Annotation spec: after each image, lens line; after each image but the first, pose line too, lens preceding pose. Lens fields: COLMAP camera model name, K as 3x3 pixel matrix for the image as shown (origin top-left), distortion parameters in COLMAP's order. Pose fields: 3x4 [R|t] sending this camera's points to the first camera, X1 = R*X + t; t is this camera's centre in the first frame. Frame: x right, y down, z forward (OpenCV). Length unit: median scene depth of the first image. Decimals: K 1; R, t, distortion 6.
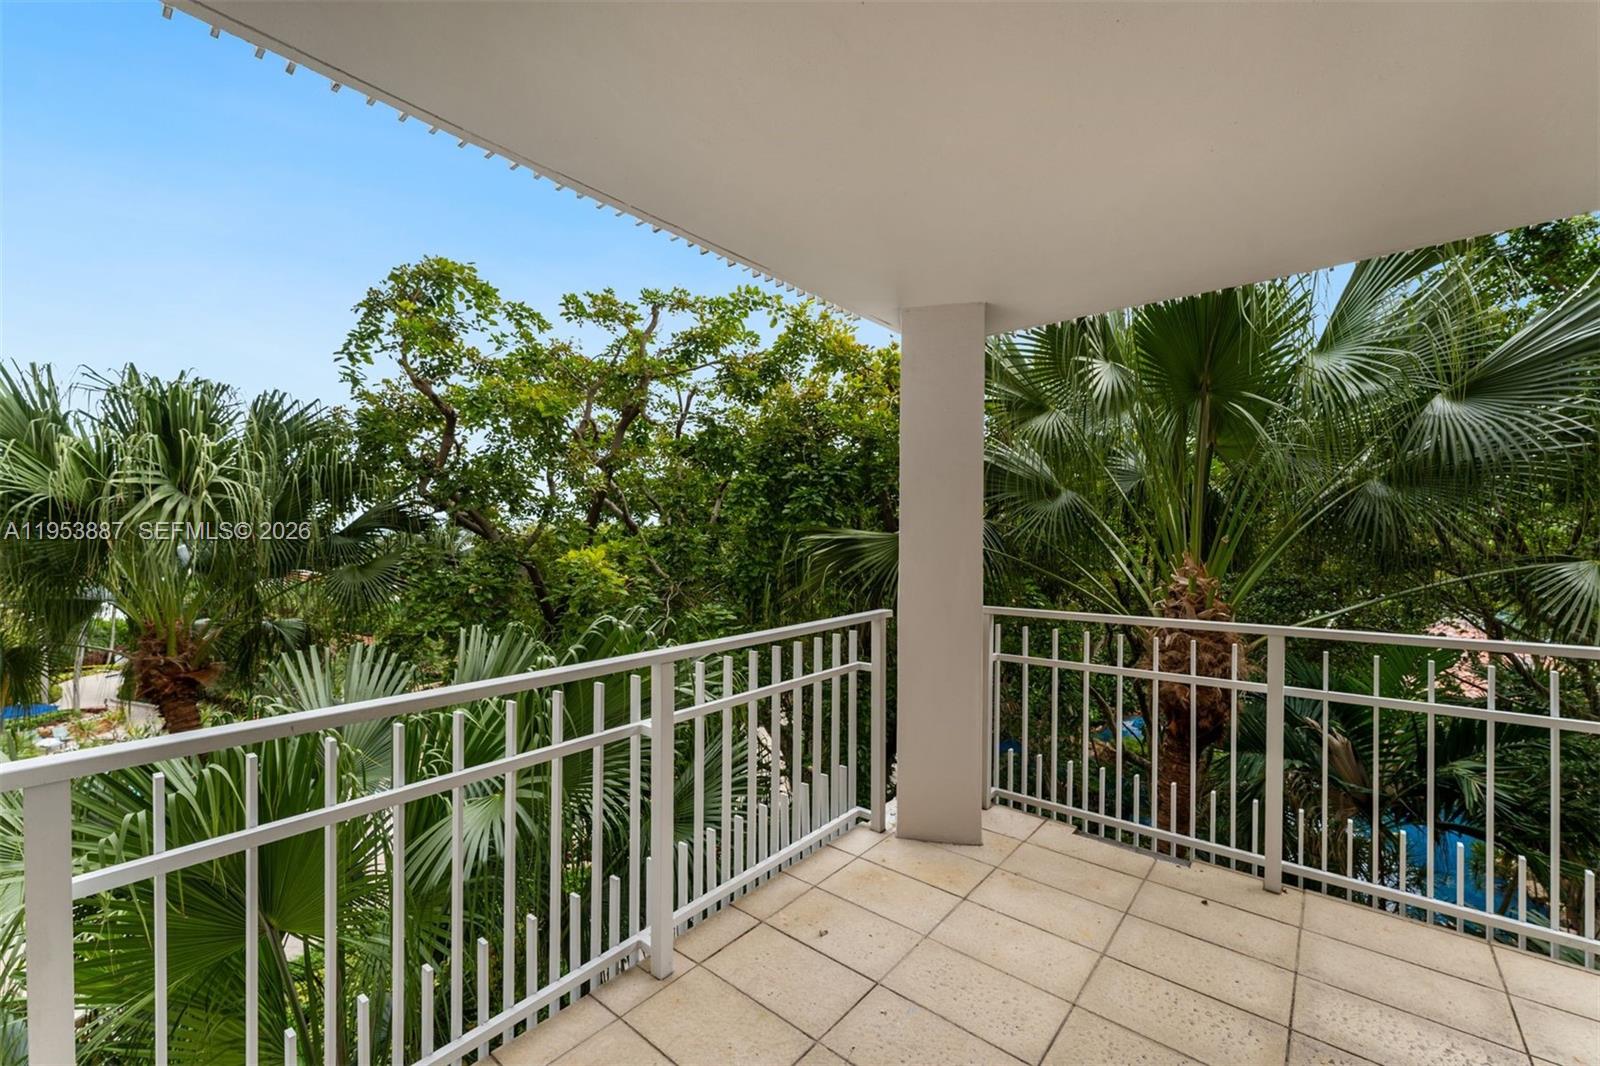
lens RADIAL K [[650.3, 0, 798.9], [0, 650.3, 514.5], [0, 0, 1]] dist [0.019042, 0.000053]
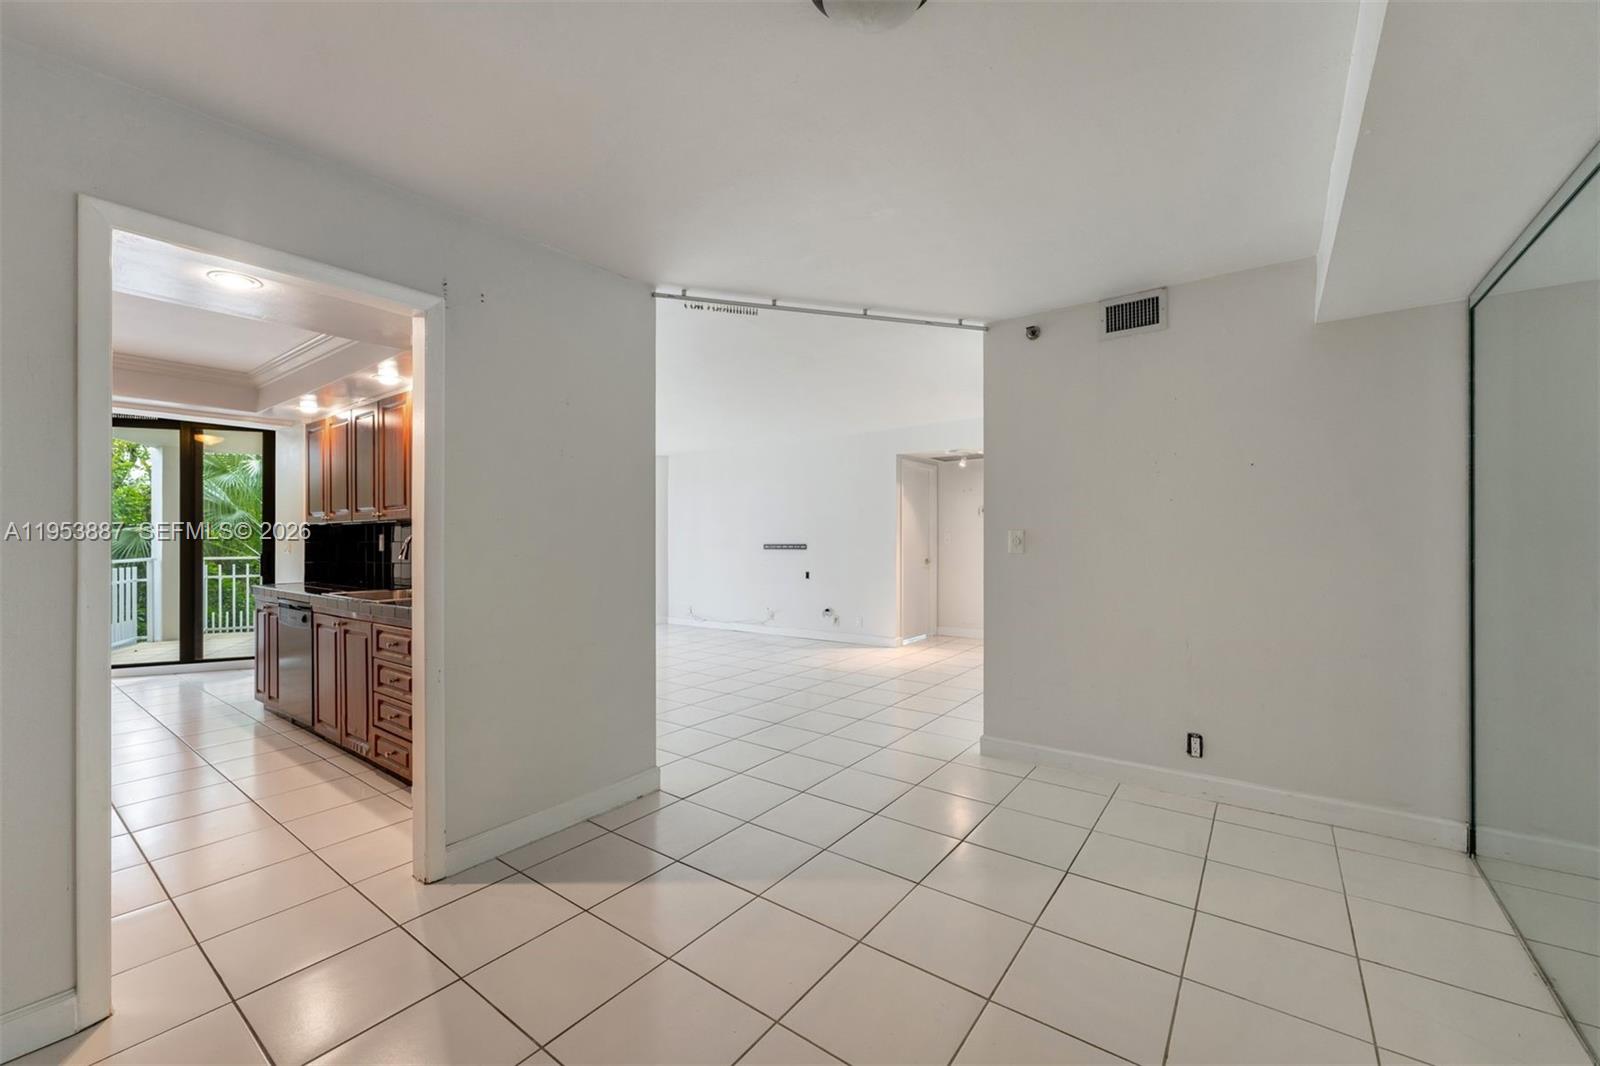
lens RADIAL K [[644.7, 0, 791.1], [0, 644.7, 544.8], [0, 0, 1]] dist [0.011773, -0.004986]
pose [[0.463373, -0.017248, 0.885995, -0.896460], [-0.007528, 0.999698, 0.023399, 0.017385], [-0.886131, -0.017512, 0.463103, -2.237538]]
